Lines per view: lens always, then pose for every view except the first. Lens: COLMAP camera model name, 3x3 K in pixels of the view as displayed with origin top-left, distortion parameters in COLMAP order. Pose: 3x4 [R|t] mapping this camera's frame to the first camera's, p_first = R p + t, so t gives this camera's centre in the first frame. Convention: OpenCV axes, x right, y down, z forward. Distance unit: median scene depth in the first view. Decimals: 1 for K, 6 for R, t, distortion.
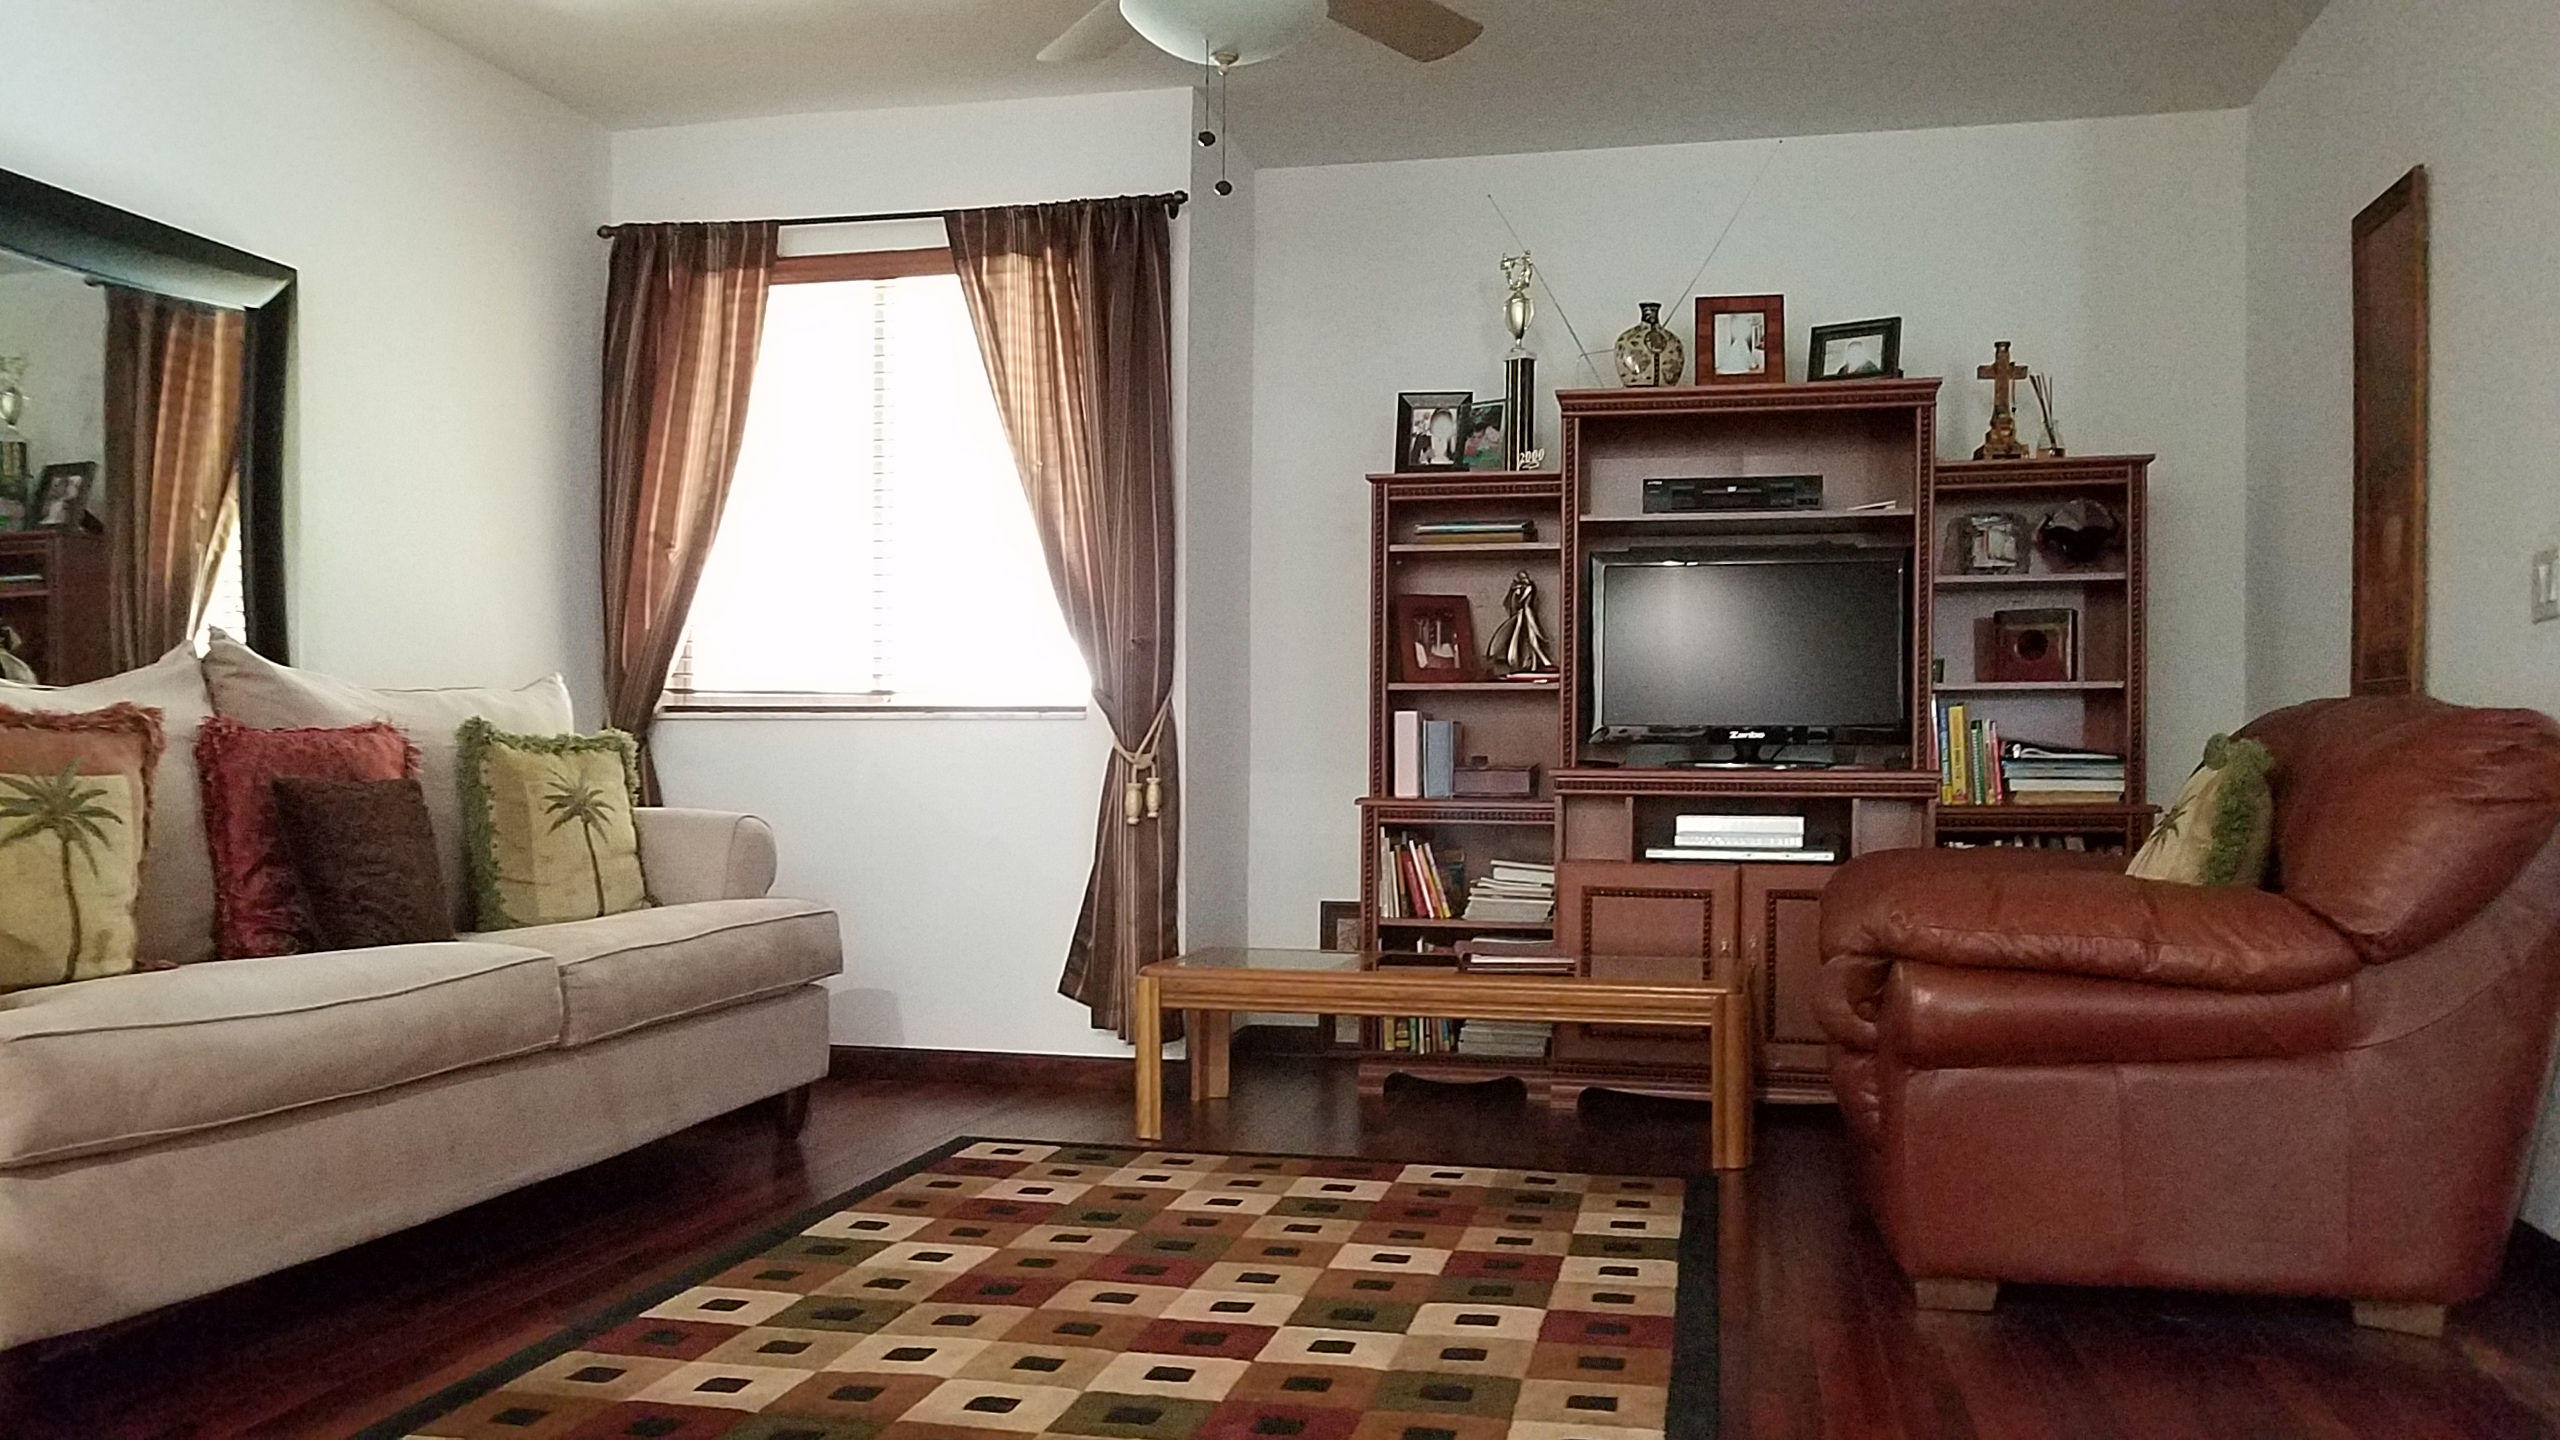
lens RADIAL K [[2030.9, 0, 1271.7], [0, 2030.9, 739.4], [0, 0, 1]] dist [0.003642, 0.001992]
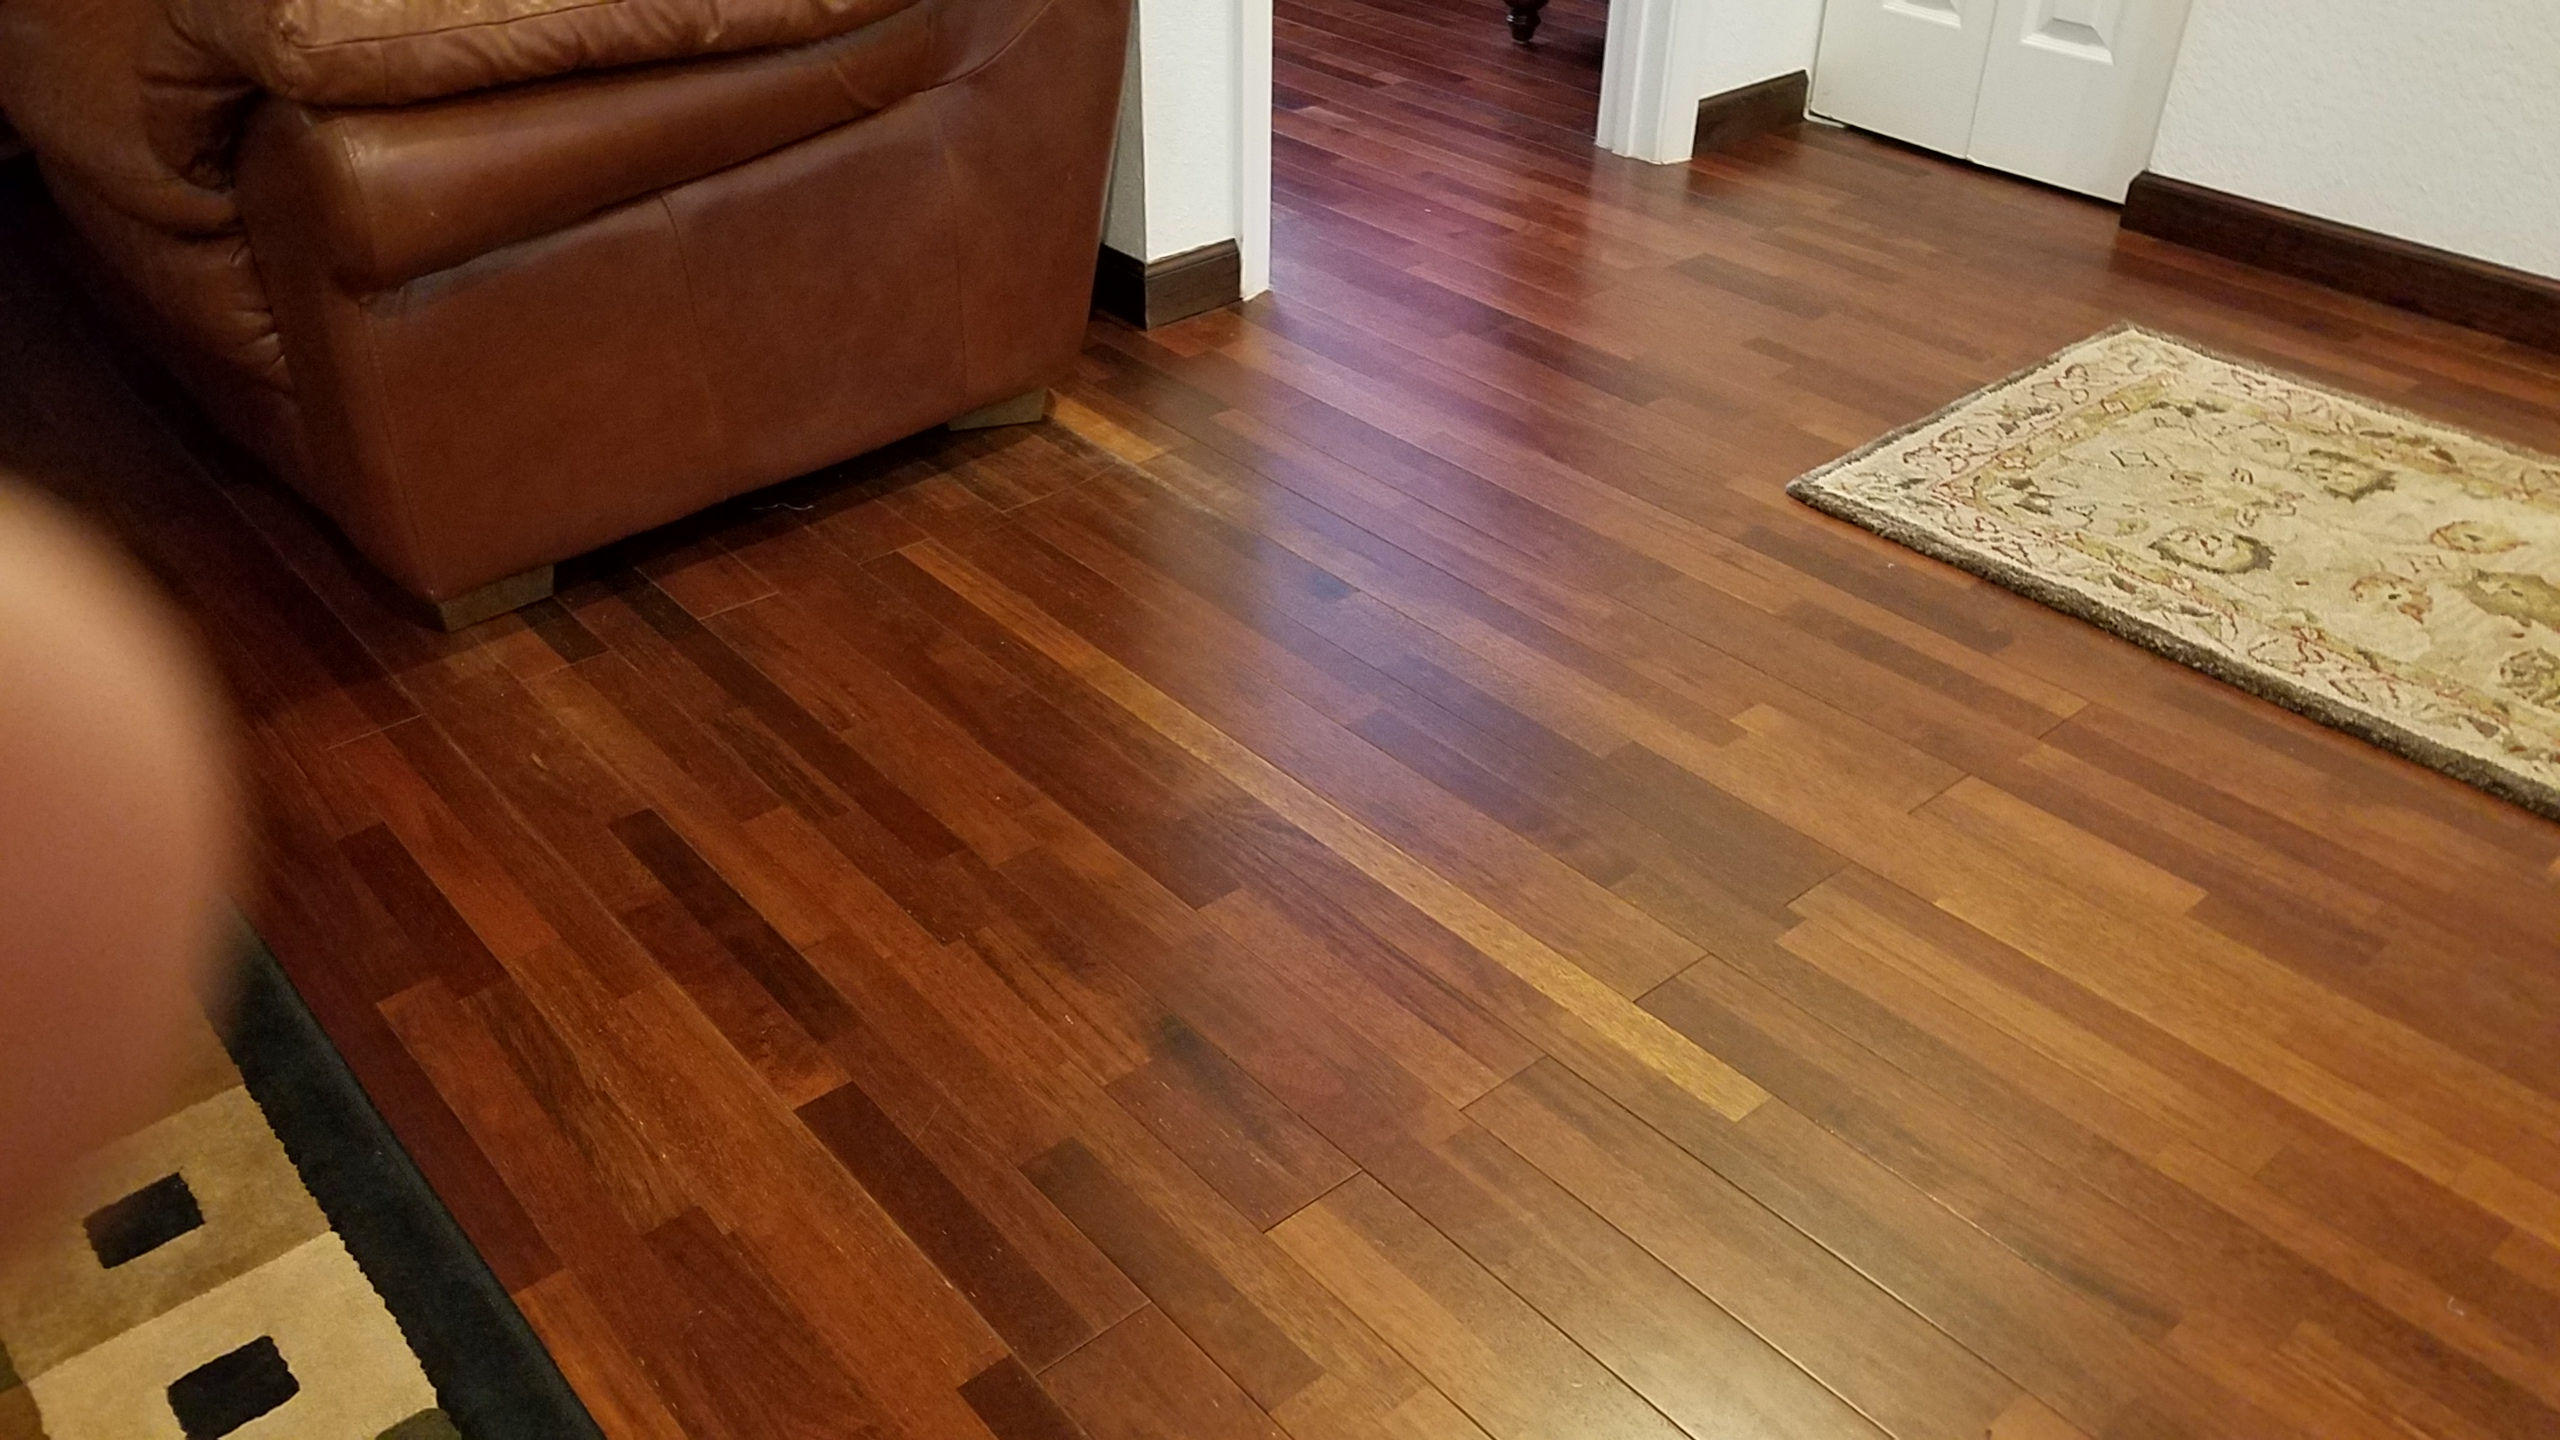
lens RADIAL K [[2030.9, 0, 1271.7], [0, 2030.9, 739.4], [0, 0, 1]] dist [0.003642, 0.001992]
pose [[0.596044, -0.441673, 0.670565, 0.033075], [0.000314, 0.835253, 0.549866, -0.044111], [-0.802952, -0.327534, 0.497986, 0.487274]]
